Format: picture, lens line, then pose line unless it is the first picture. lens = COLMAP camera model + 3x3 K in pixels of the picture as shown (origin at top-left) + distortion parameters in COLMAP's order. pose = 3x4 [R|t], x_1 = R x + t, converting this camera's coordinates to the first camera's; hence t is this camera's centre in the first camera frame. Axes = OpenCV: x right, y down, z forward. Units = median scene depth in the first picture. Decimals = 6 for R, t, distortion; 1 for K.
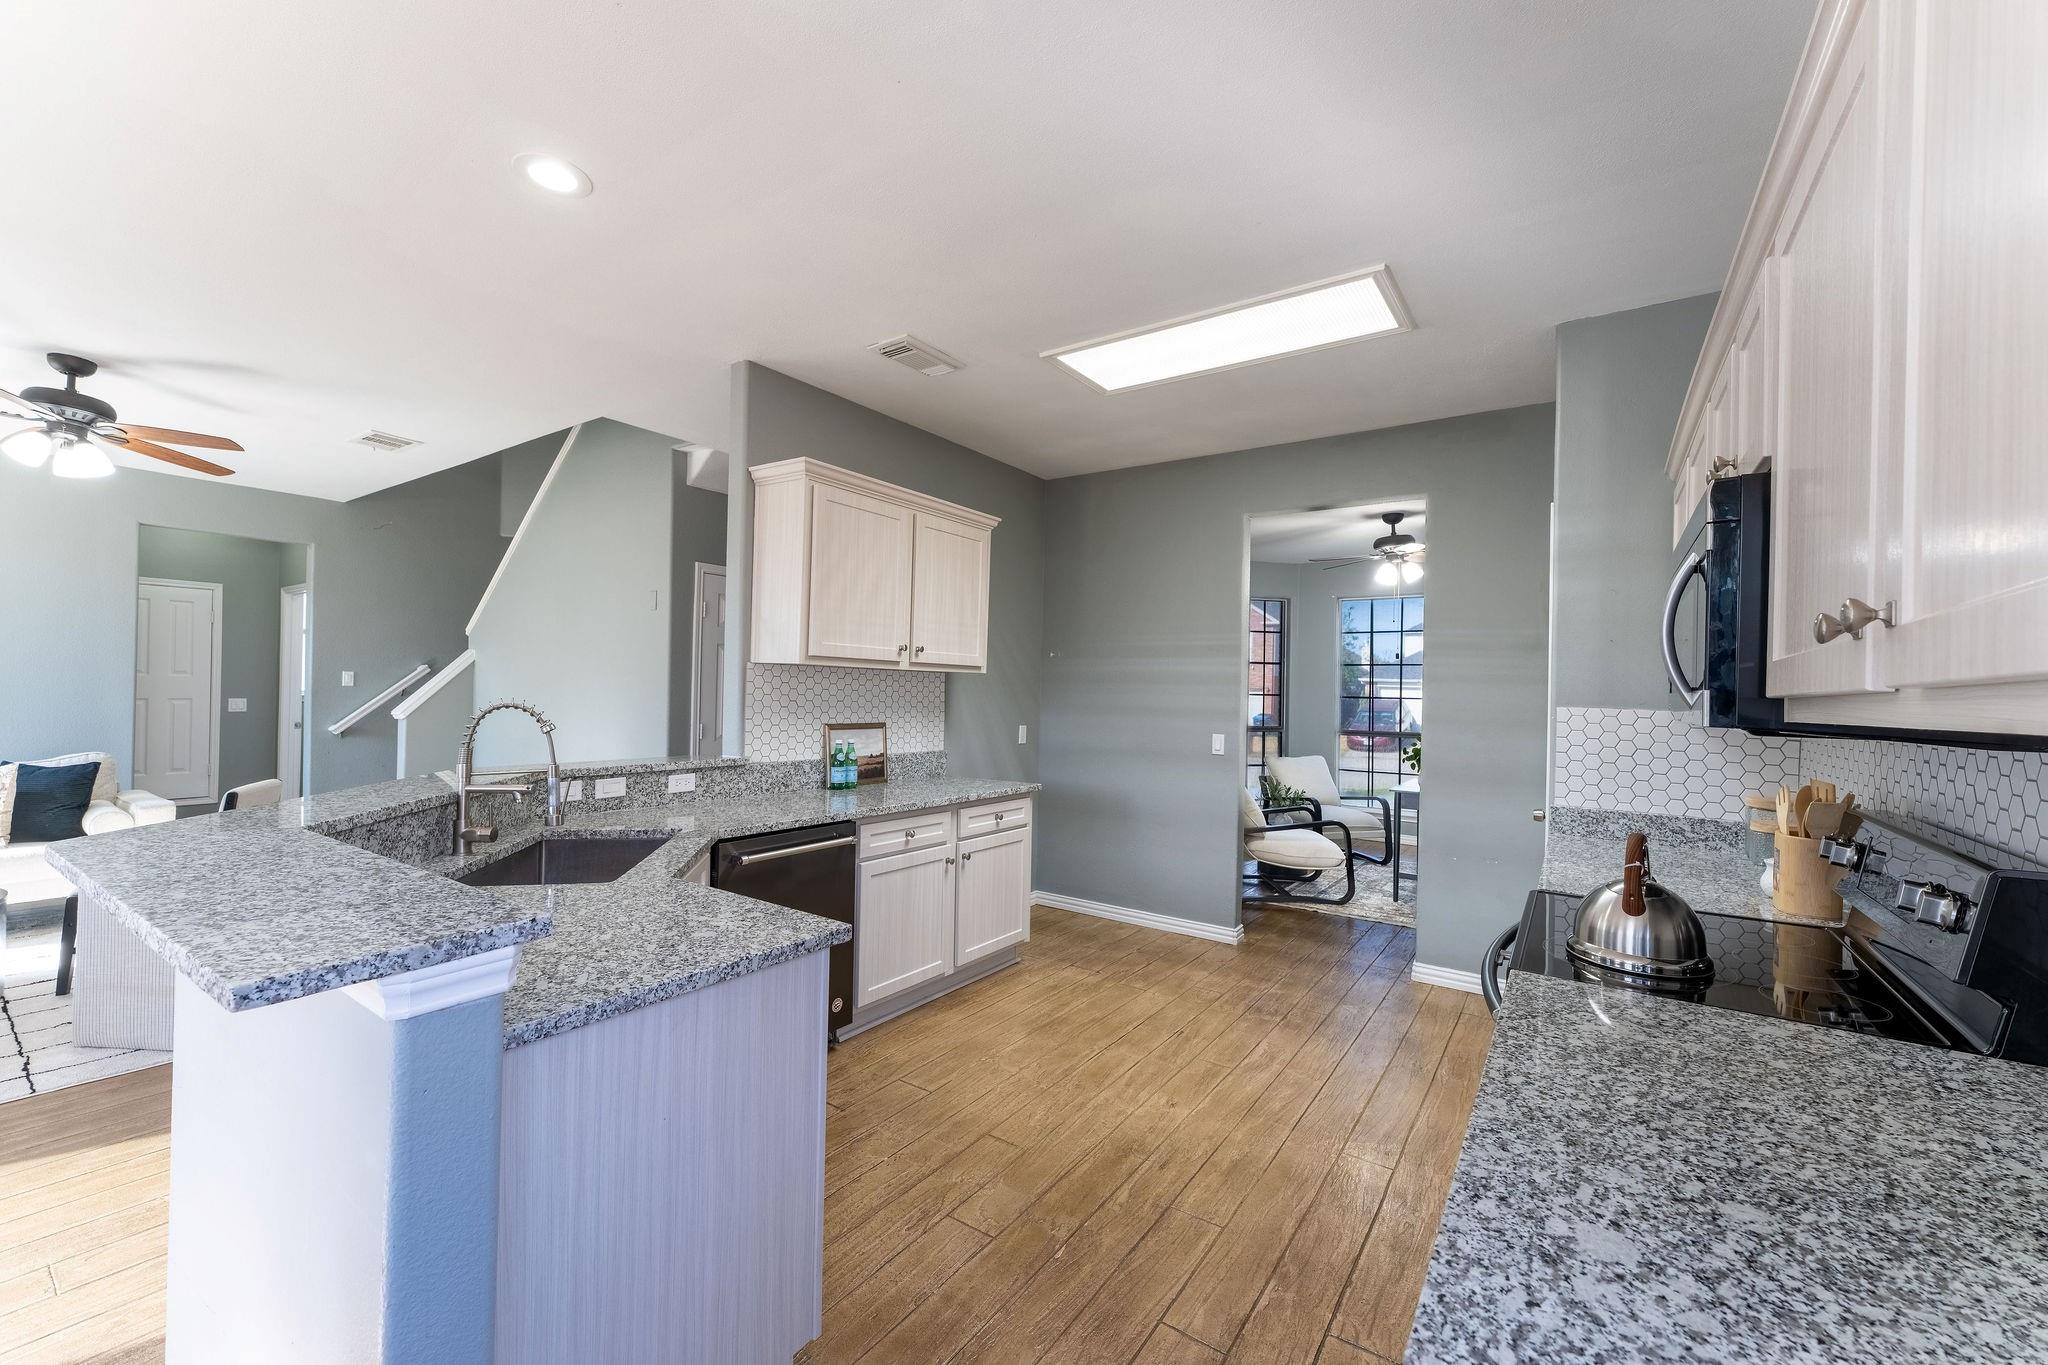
lens RADIAL K [[814.8, 0, 1016.4], [0, 814.8, 682.0], [0, 0, 1]] dist [0.000000, -0.000481]
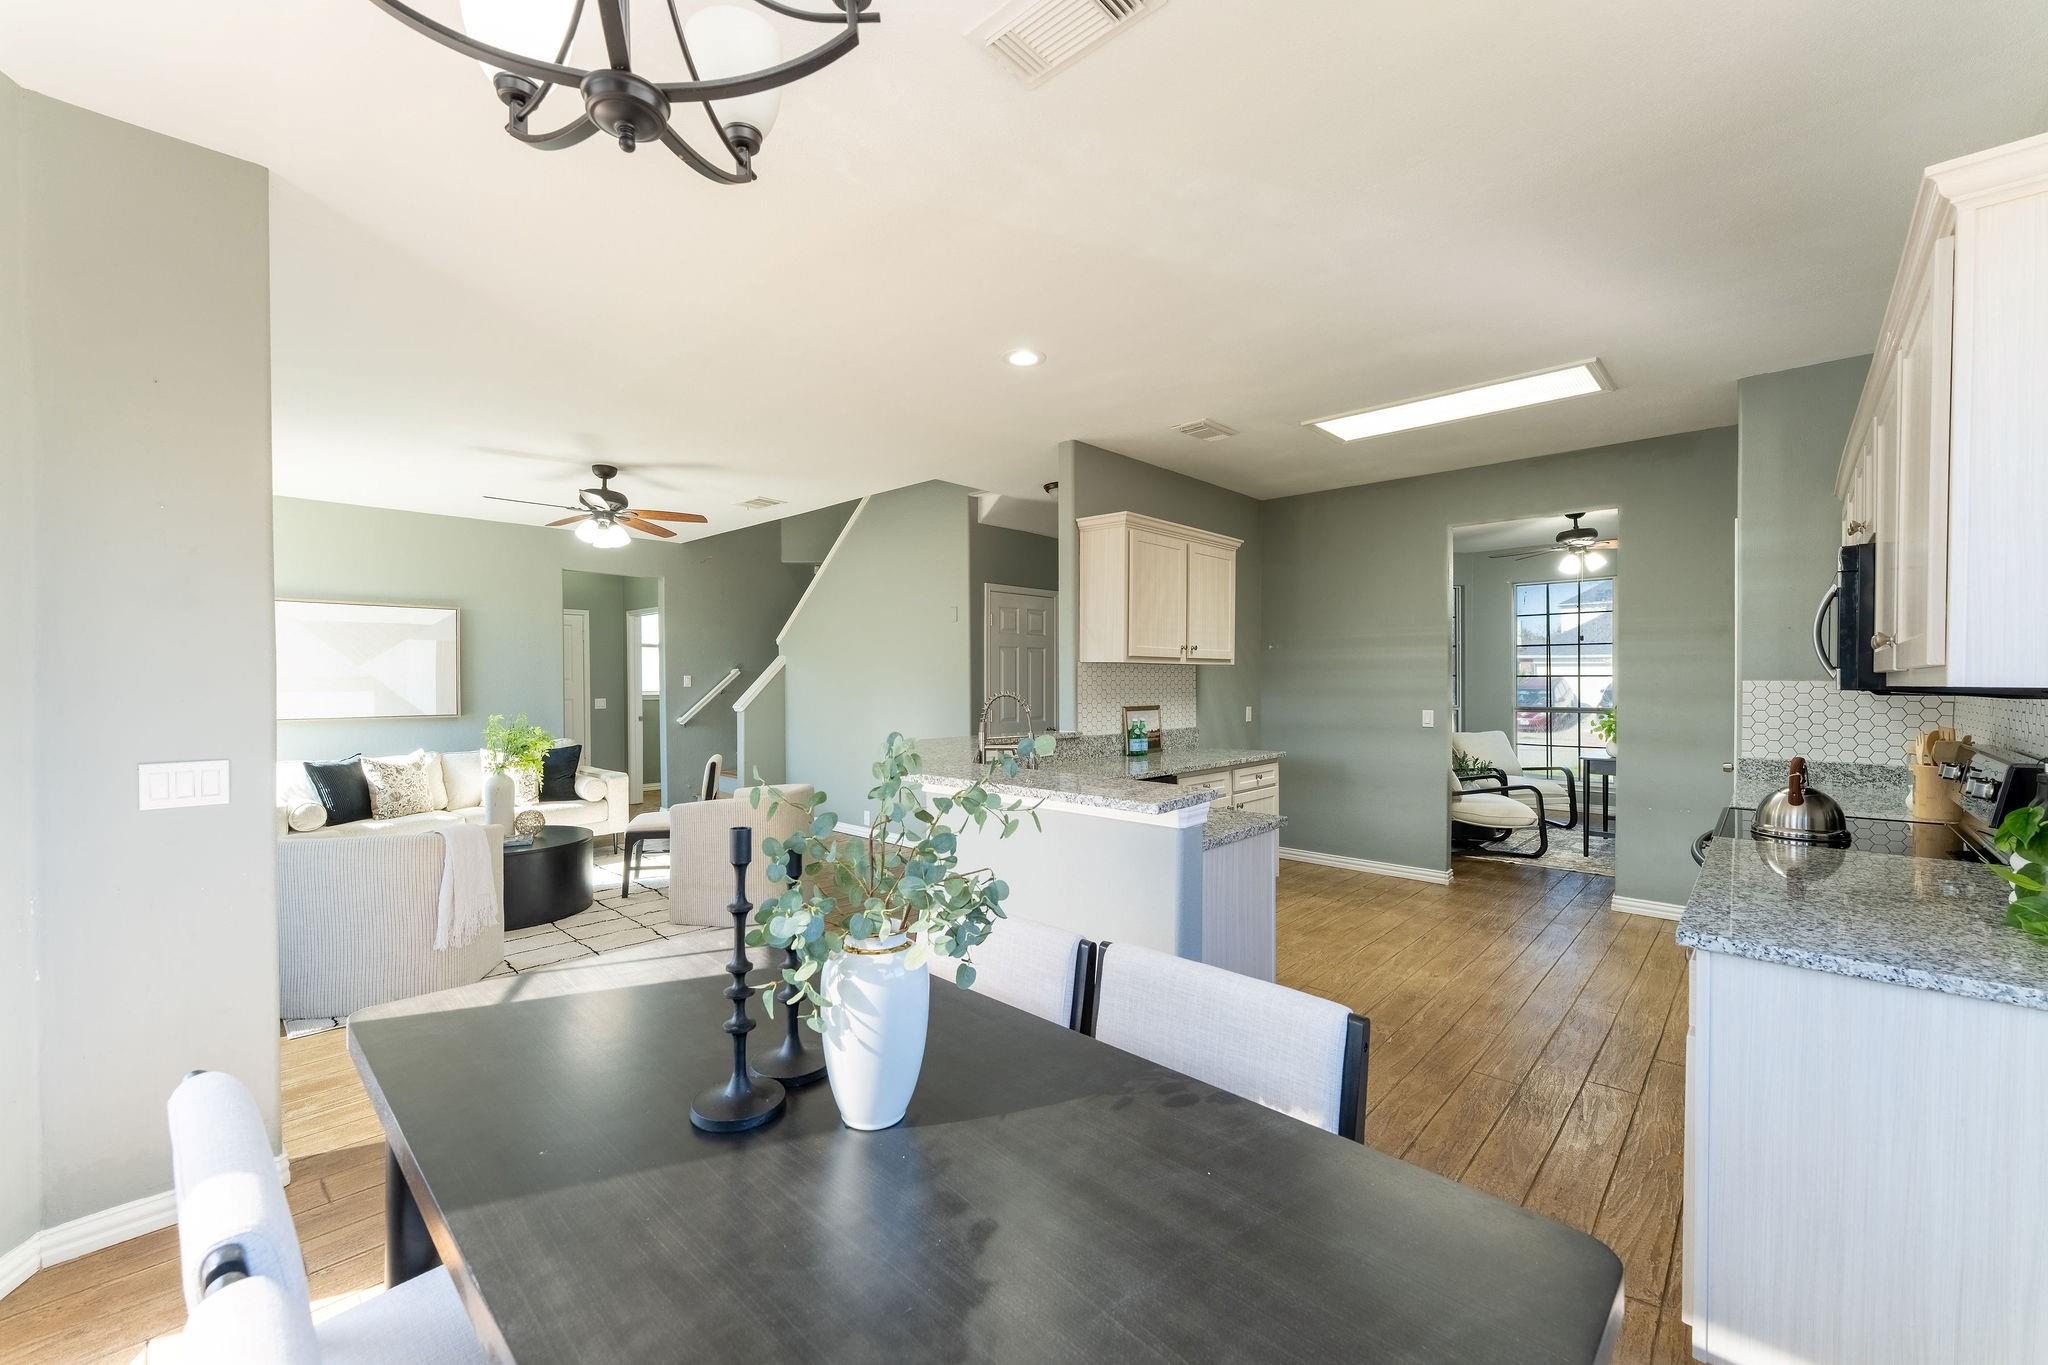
lens RADIAL K [[814.8, 0, 1016.4], [0, 814.8, 682.0], [0, 0, 1]] dist [0.000000, -0.000481]
pose [[0.989468, -0.023927, -0.142763, -0.221382], [0.026032, 0.999578, 0.012895, -0.010377], [0.142394, -0.016475, 0.989673, -0.335519]]
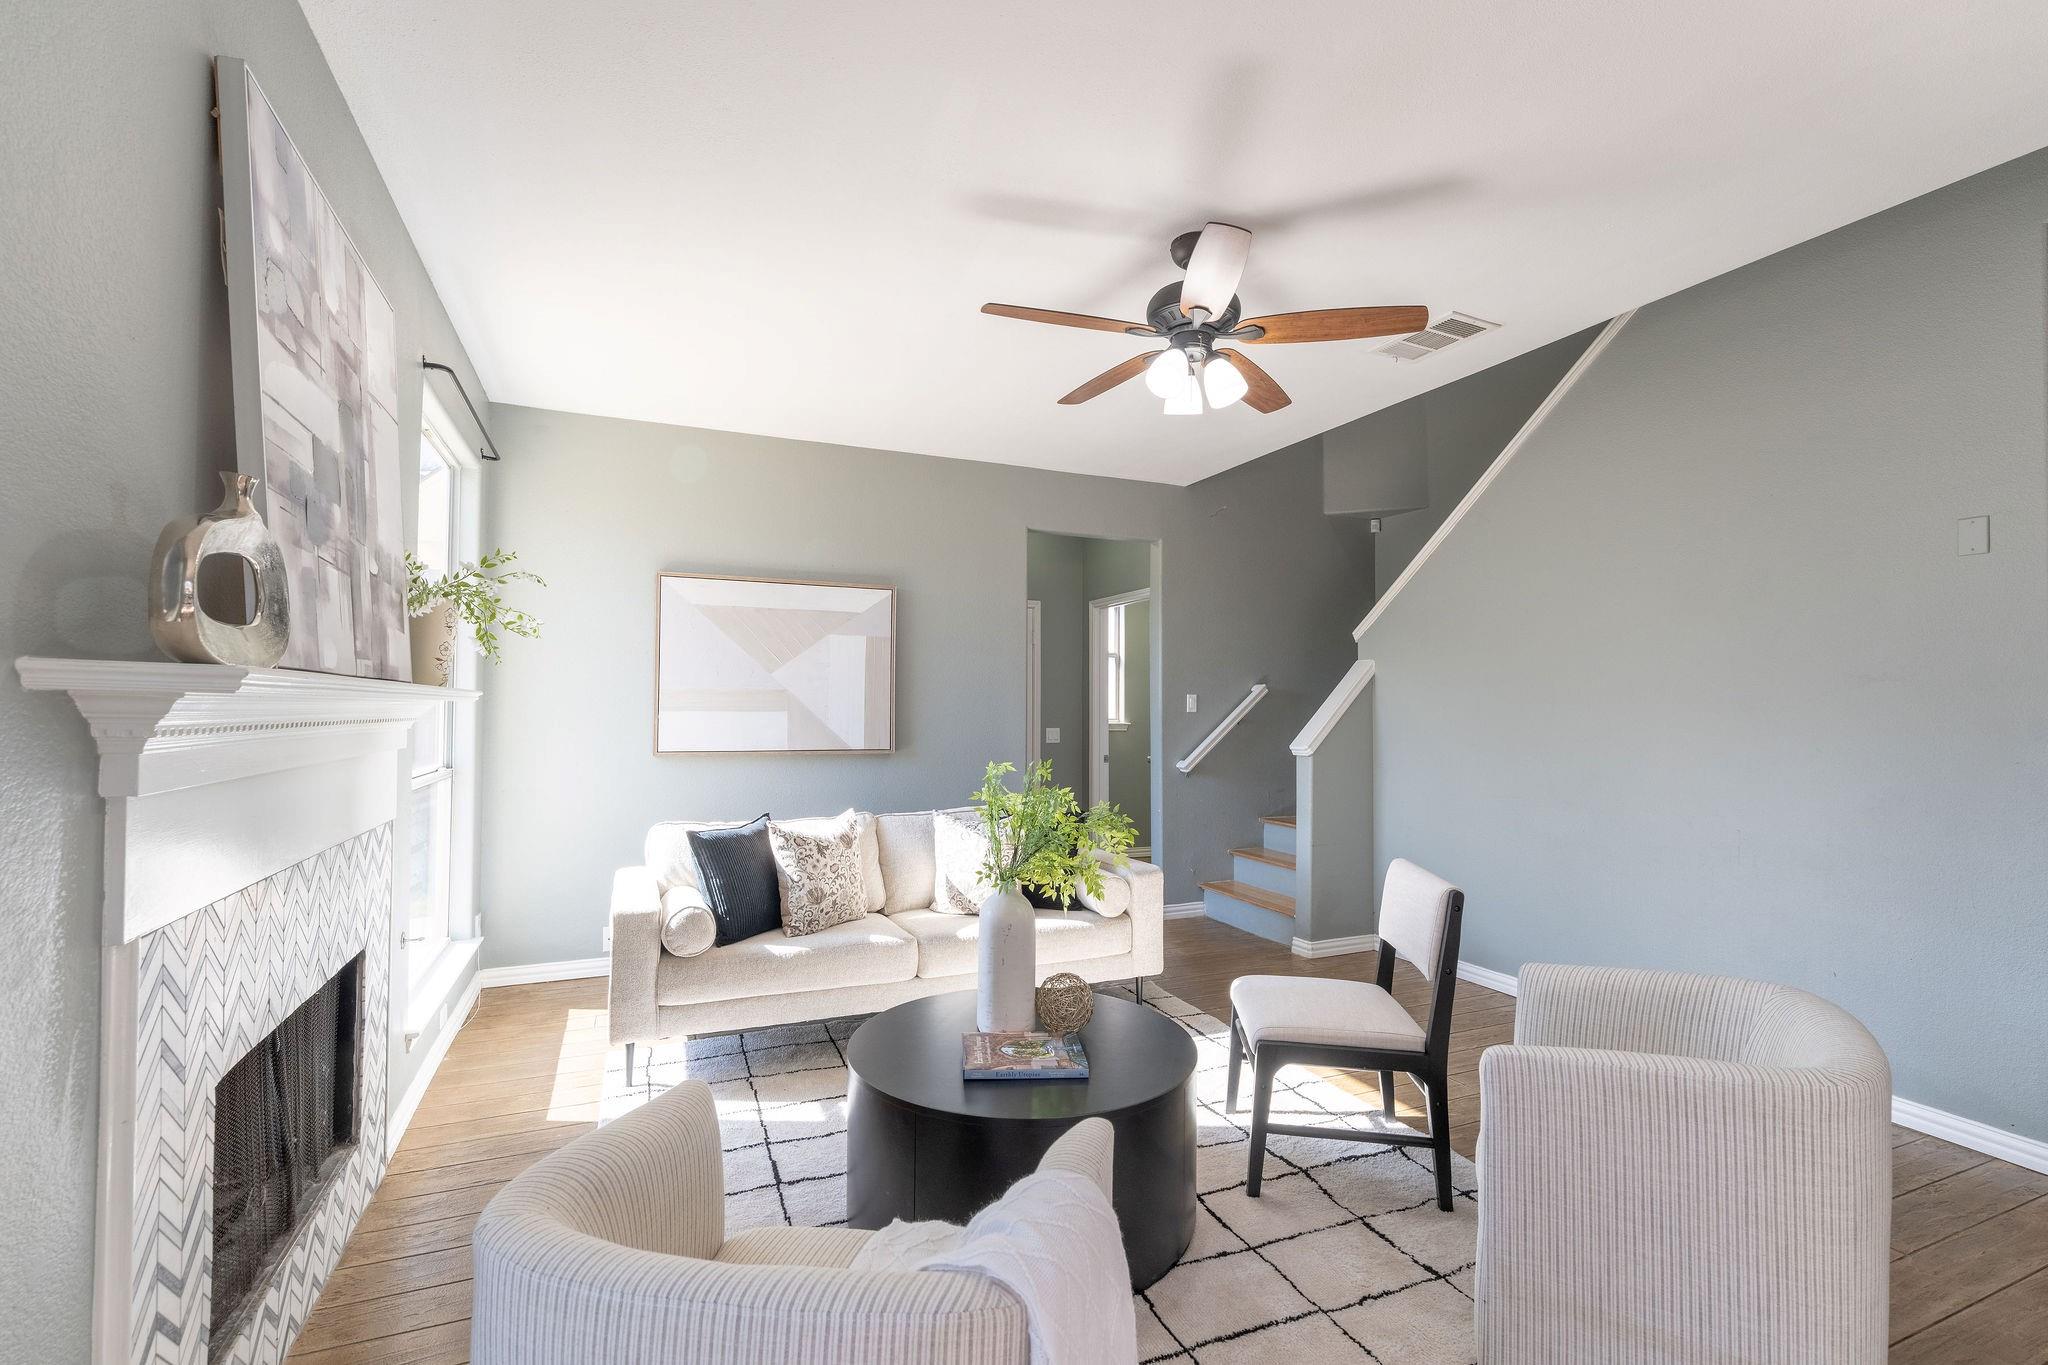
lens RADIAL K [[892.7, 0, 1024.0], [0, 892.7, 682.5], [0, 0, 1]] dist [0.012858, 0.000011]
pose [[0.852736, -0.030964, -0.521423, -0.872899], [0.017722, 0.999382, -0.030365, -0.001462], [0.522041, 0.016653, 0.852758, 0.277511]]
